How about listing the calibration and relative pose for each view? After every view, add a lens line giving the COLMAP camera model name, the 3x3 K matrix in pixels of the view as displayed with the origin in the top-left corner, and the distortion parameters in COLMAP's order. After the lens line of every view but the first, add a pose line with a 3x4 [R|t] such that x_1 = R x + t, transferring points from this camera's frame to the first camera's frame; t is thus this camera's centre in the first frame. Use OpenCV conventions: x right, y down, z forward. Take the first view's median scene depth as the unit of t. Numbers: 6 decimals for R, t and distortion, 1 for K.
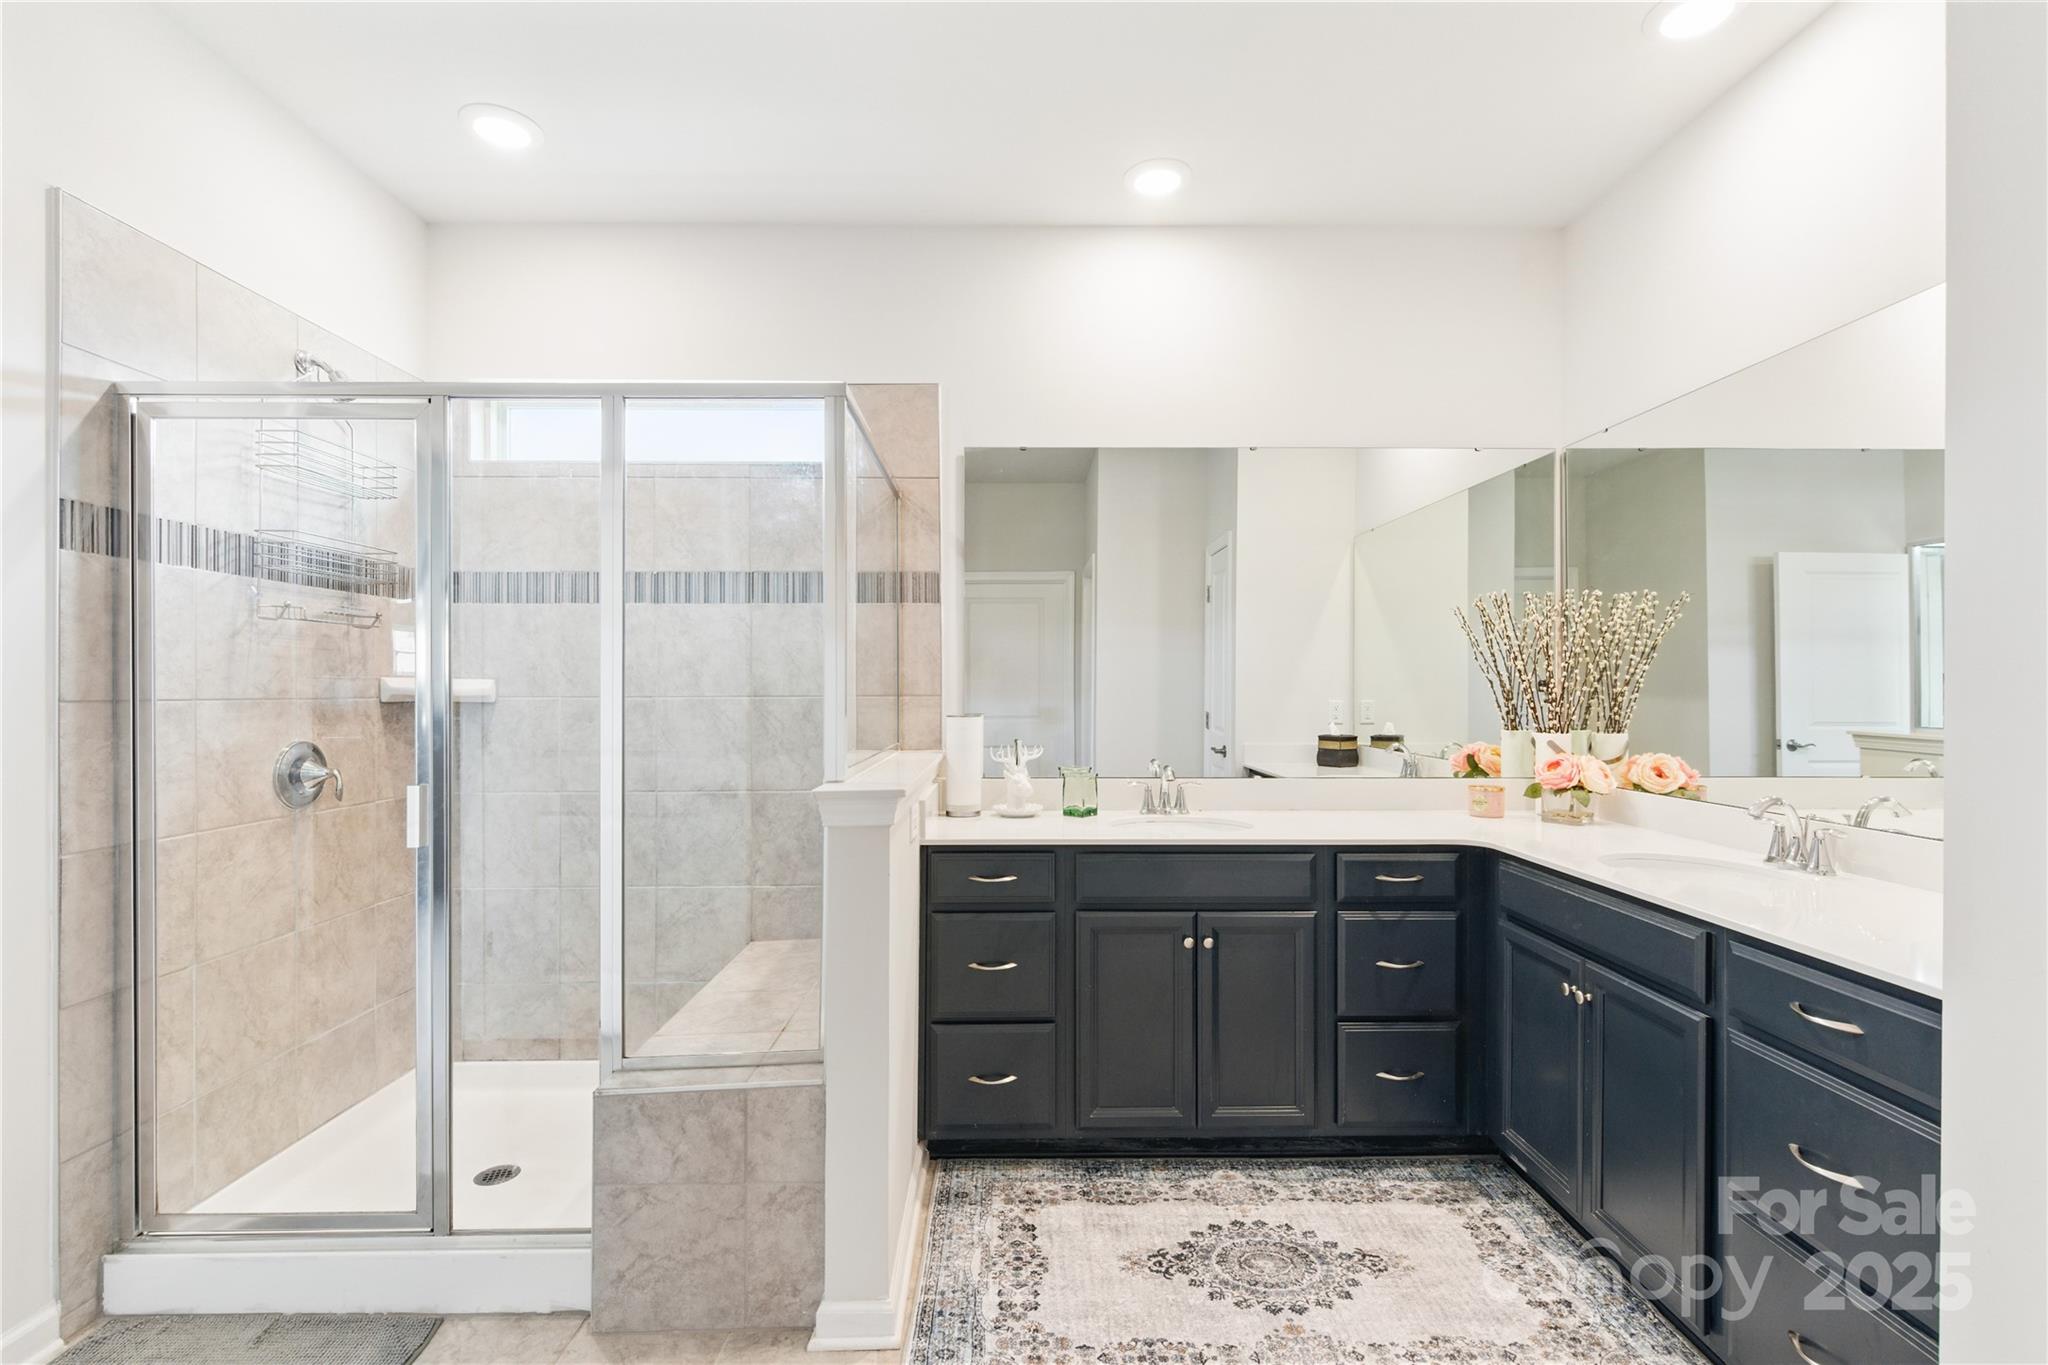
lens RADIAL K [[932.6, 0, 1031.9], [0, 932.6, 678.3], [0, 0, 1]] dist [-0.000429, -0.000838]
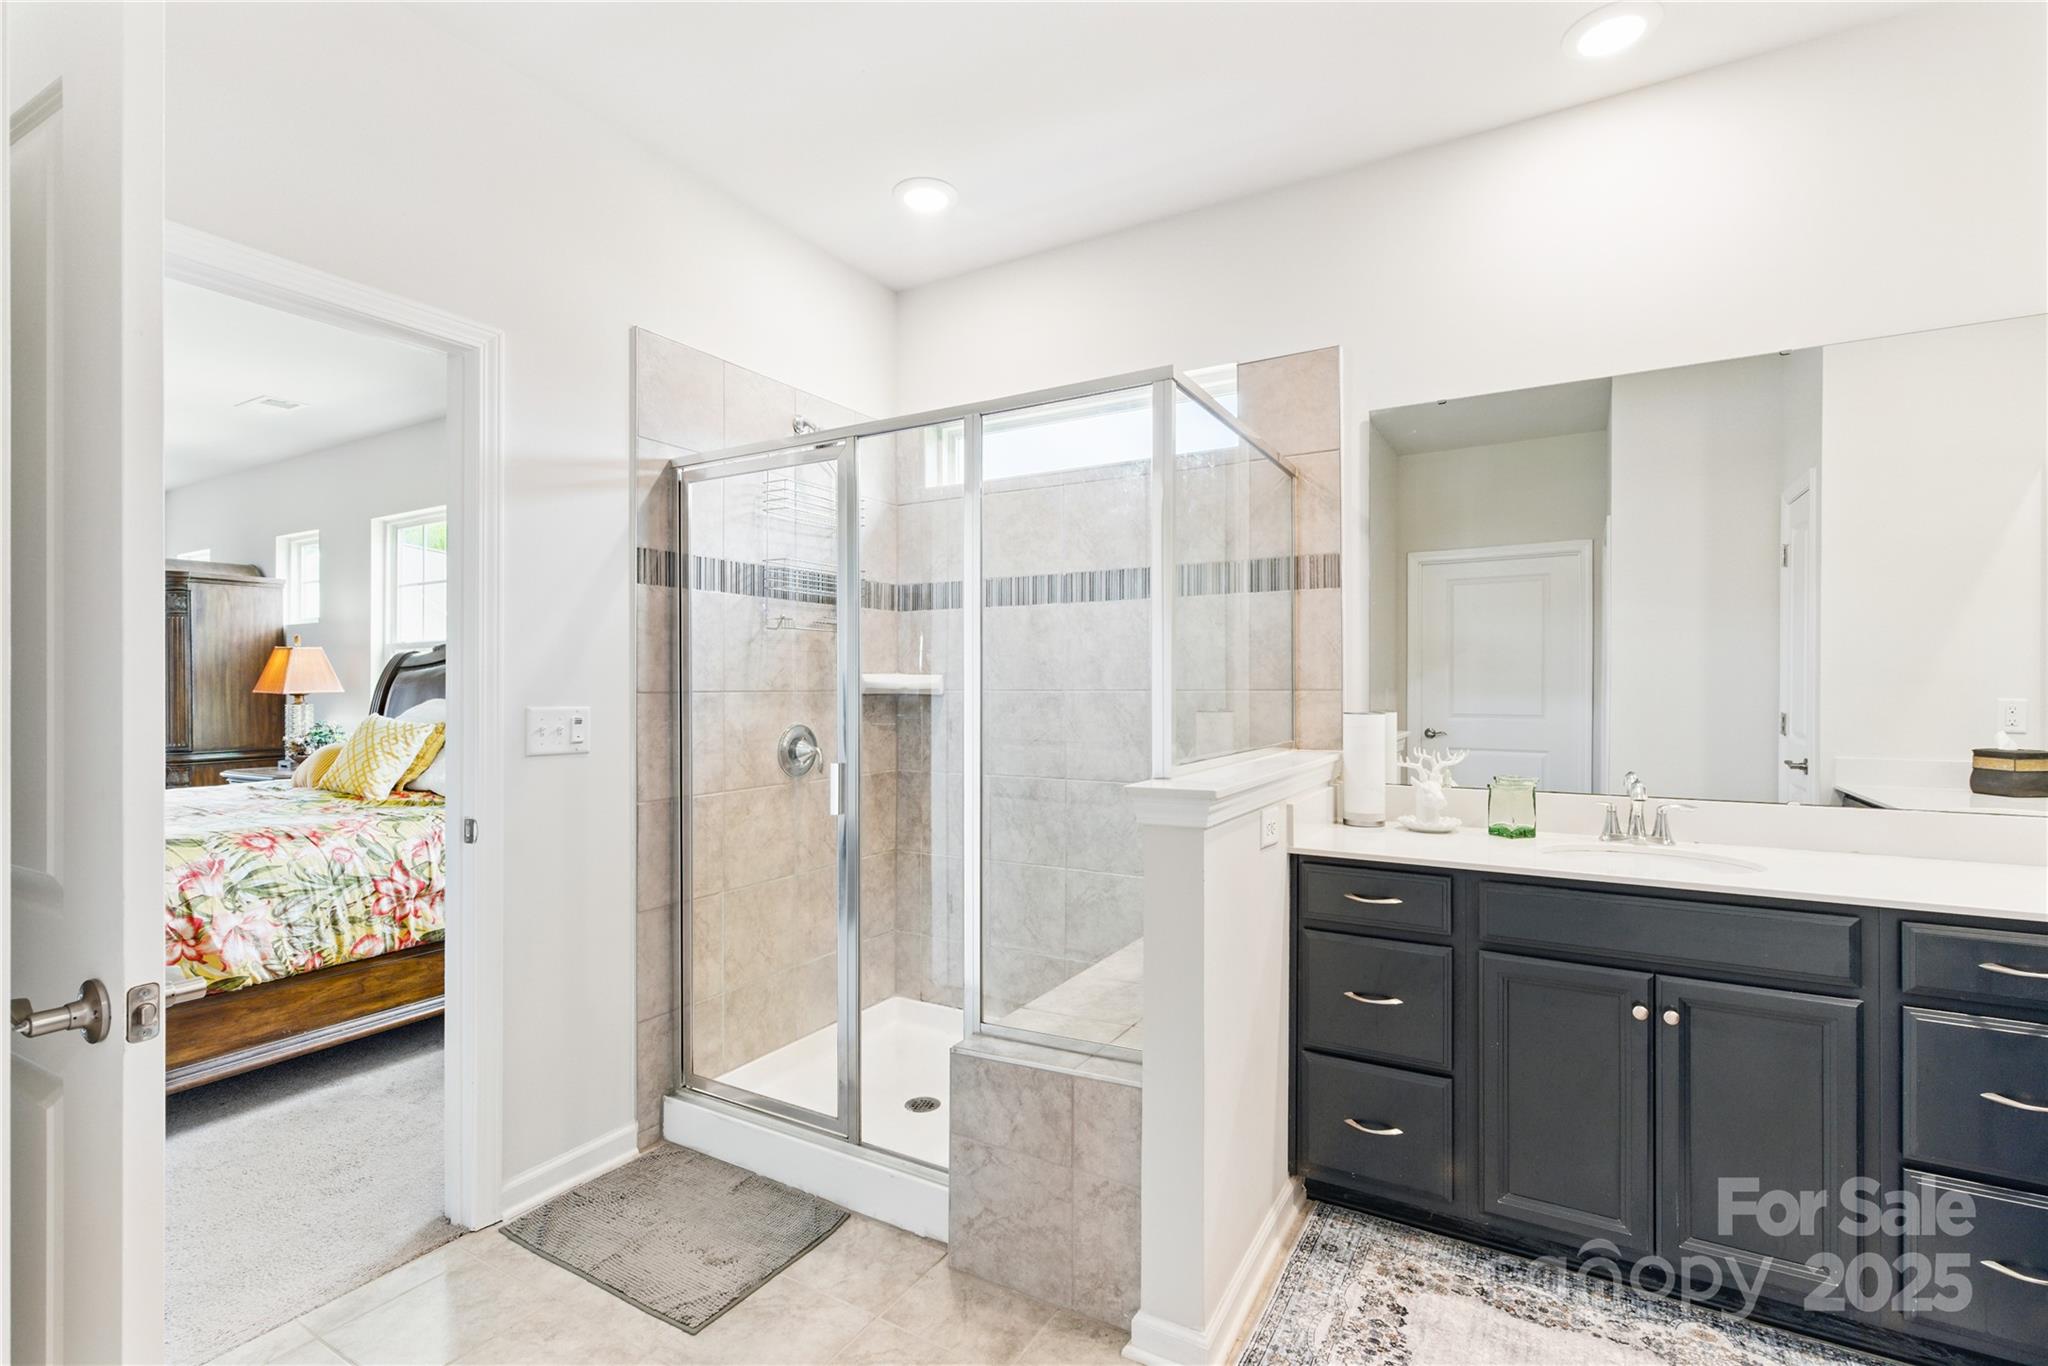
lens RADIAL K [[938.4, 0, 1023.4], [0, 938.4, 674.6], [0, 0, 1]] dist [0.008428, -0.007167]
pose [[0.852540, -0.005180, -0.522636, 0.150115], [0.007069, 0.999974, 0.001620, -0.000353], [0.522614, -0.005076, 0.852554, 0.078390]]
